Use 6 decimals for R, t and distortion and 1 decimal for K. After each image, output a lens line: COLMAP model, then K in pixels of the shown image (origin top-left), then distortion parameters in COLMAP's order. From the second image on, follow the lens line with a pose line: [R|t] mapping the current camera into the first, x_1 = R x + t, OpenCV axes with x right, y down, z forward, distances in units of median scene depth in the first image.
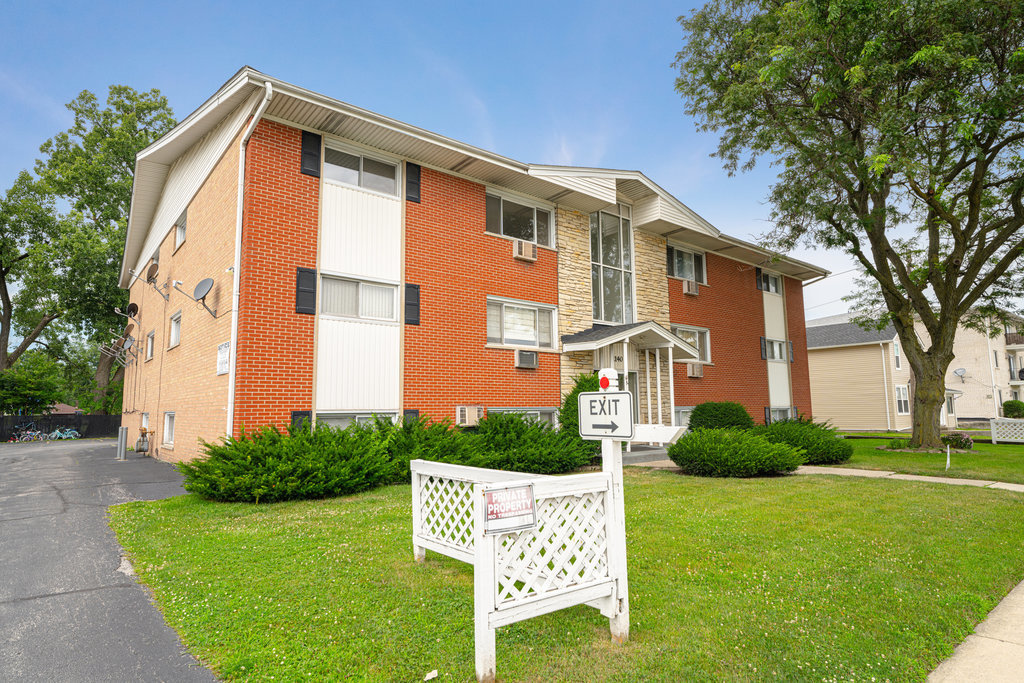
lens RADIAL K [[553.0, 0, 510.9], [0, 553.0, 342.3], [0, 0, 1]] dist [-0.000317, -0.000010]
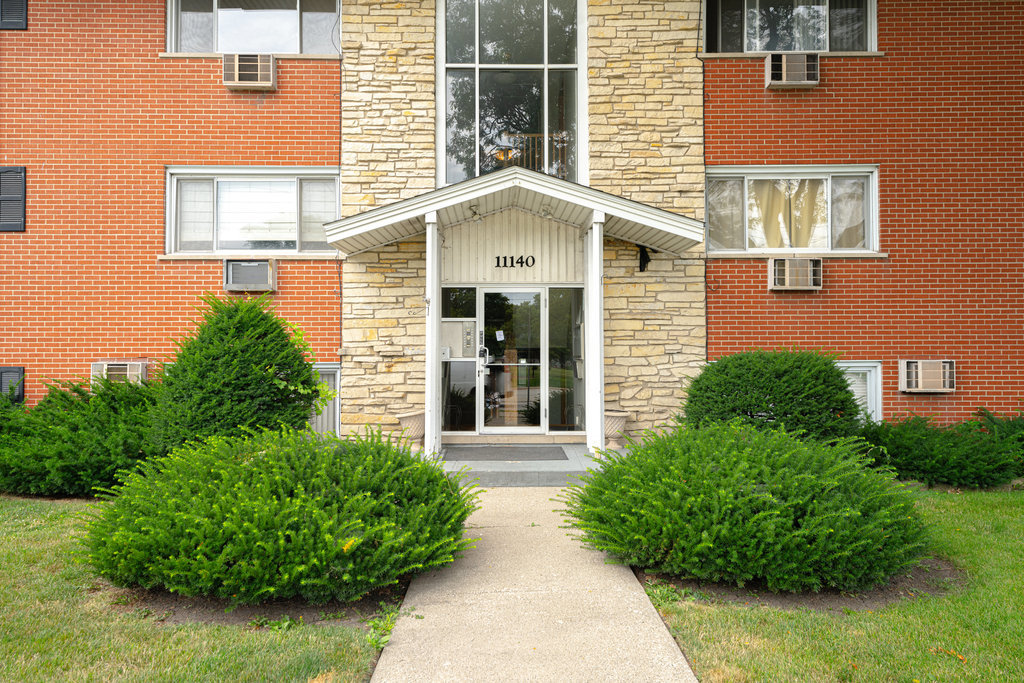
lens RADIAL K [[777.0, 0, 512.0], [0, 777.0, 345.2], [0, 0, 1]] dist [0.027750, 0.002300]
pose [[0.785977, -0.012728, -0.618125, 0.632832], [0.072918, 0.994718, 0.072237, 0.056147], [0.613941, -0.101850, 0.782754, 0.493402]]
